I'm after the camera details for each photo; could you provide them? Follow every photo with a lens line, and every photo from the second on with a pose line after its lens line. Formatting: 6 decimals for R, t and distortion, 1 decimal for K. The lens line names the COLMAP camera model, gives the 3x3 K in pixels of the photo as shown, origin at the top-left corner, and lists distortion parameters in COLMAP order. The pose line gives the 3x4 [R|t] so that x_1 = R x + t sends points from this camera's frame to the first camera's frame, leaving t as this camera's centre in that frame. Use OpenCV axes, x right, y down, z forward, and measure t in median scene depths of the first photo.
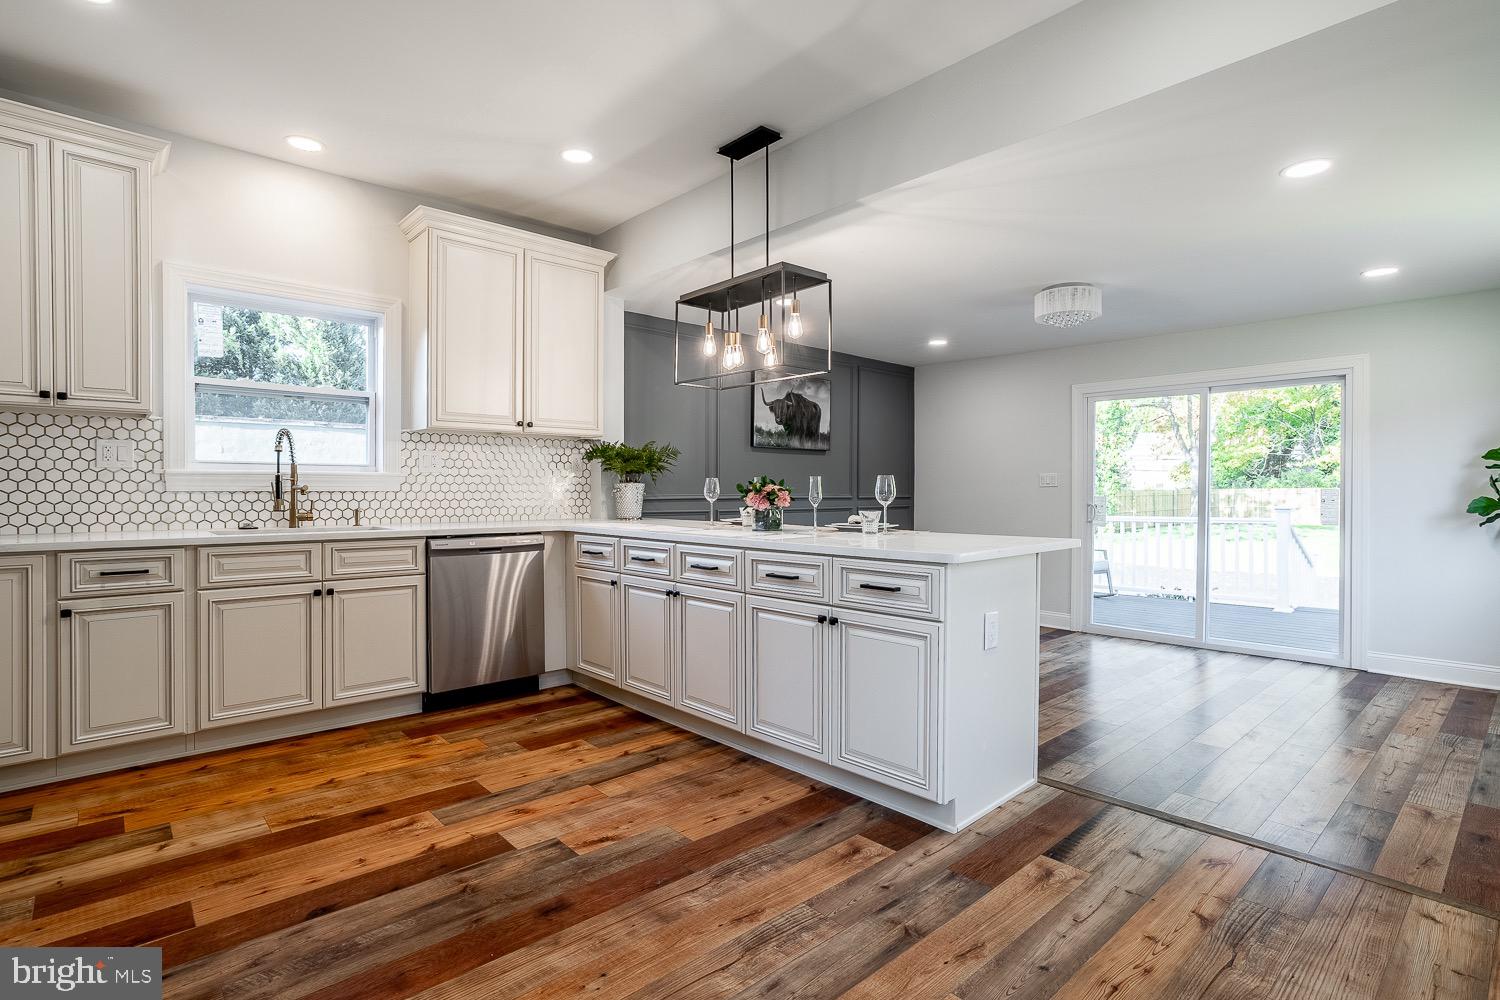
lens RADIAL K [[732.2, 0, 759.3], [0, 732.2, 502.8], [0, 0, 1]] dist [-0.037828, 0.024081]
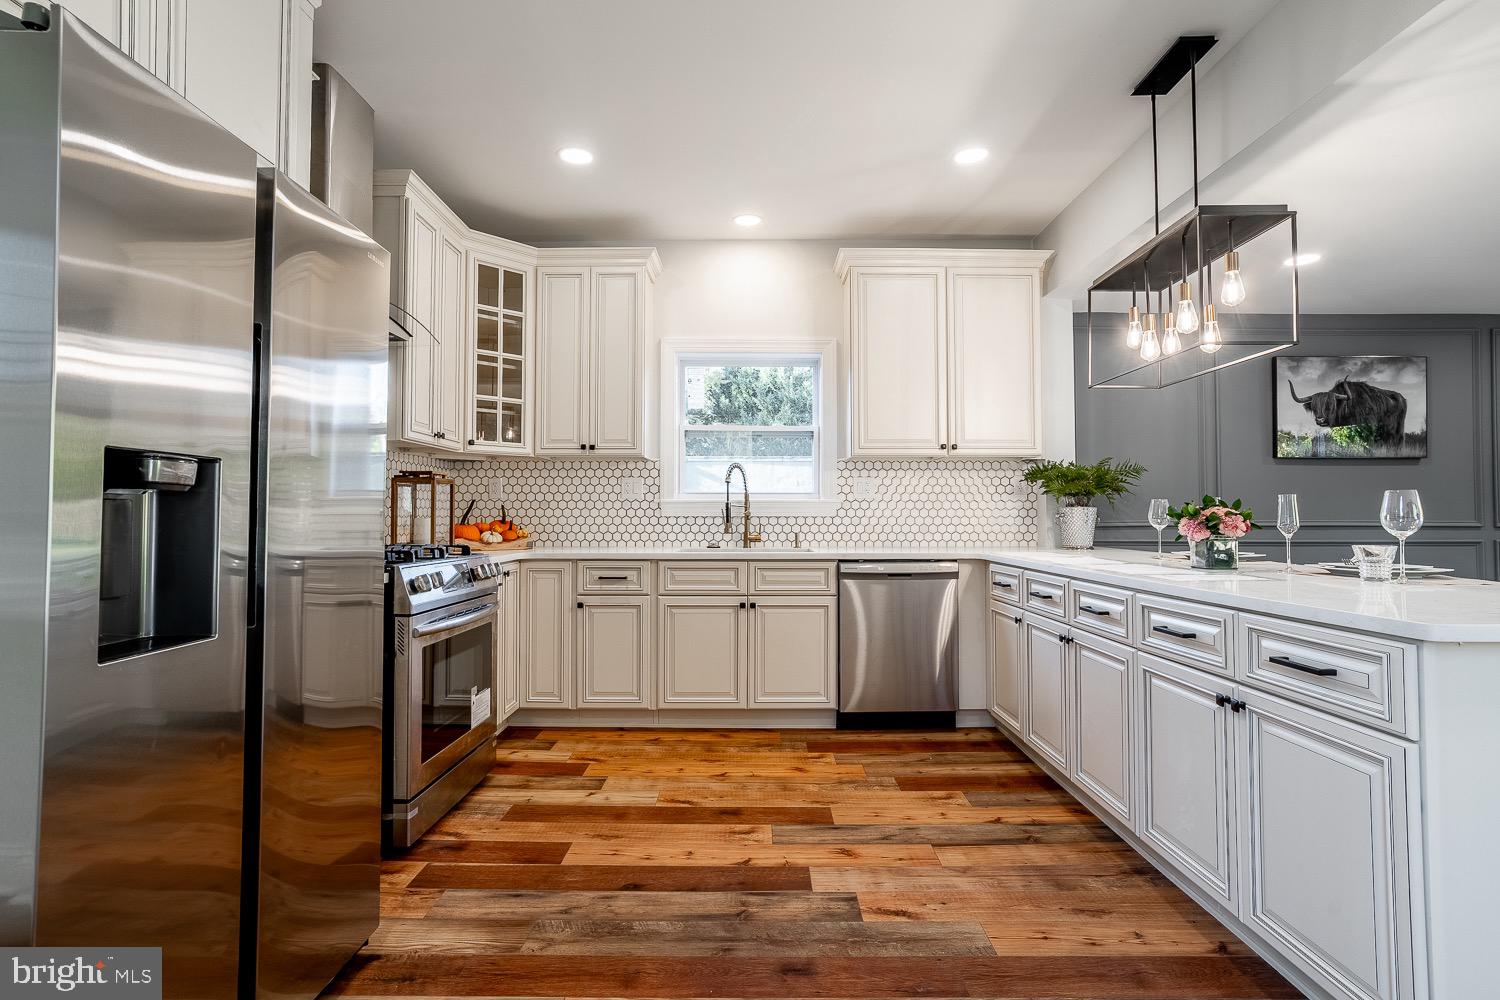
lens RADIAL K [[732.2, 0, 761.3], [0, 732.2, 499.7], [0, 0, 1]] dist [-0.037828, 0.024081]
pose [[0.739629, -0.016178, -0.672820, 0.181059], [-0.011327, 0.999270, -0.036480, 0.000057], [0.672919, 0.034603, 0.738906, 0.158729]]
